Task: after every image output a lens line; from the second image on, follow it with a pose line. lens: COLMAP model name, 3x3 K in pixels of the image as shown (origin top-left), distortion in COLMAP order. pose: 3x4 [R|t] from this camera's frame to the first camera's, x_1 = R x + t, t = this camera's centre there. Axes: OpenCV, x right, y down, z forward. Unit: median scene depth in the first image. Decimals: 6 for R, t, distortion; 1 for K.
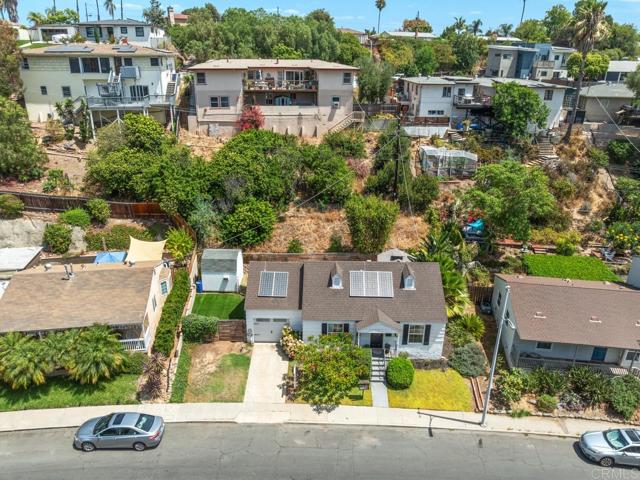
lens RADIAL K [[462.9, 0, 322.1], [0, 462.9, 229.7], [0, 0, 1]] dist [-0.031364, -0.002669]
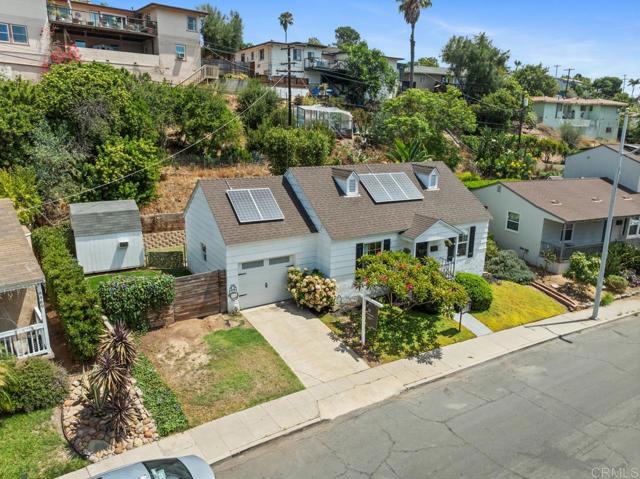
lens RADIAL K [[462.9, 0, 322.1], [0, 462.9, 229.2], [0, 0, 1]] dist [-0.031364, -0.002669]
pose [[0.850833, -0.118474, 0.511905, -0.286919], [0.184305, 0.979640, -0.079607, 0.177847], [-0.492051, 0.162079, 0.855346, 0.379141]]
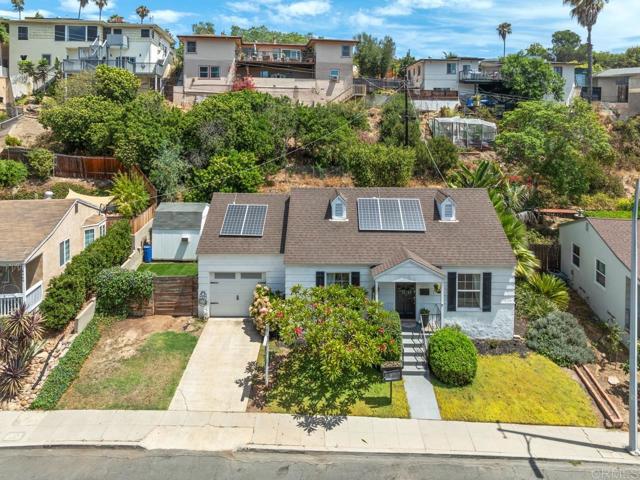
lens RADIAL K [[438.6, 0, 322.8], [0, 438.6, 105.3], [0, 0, 1]] dist [-0.027961, 0.001367]
pose [[0.999967, -0.008045, -0.000533, 0.008298], [0.007212, 0.922071, -0.386953, 0.176428], [0.003605, 0.386937, 0.922099, 0.291870]]
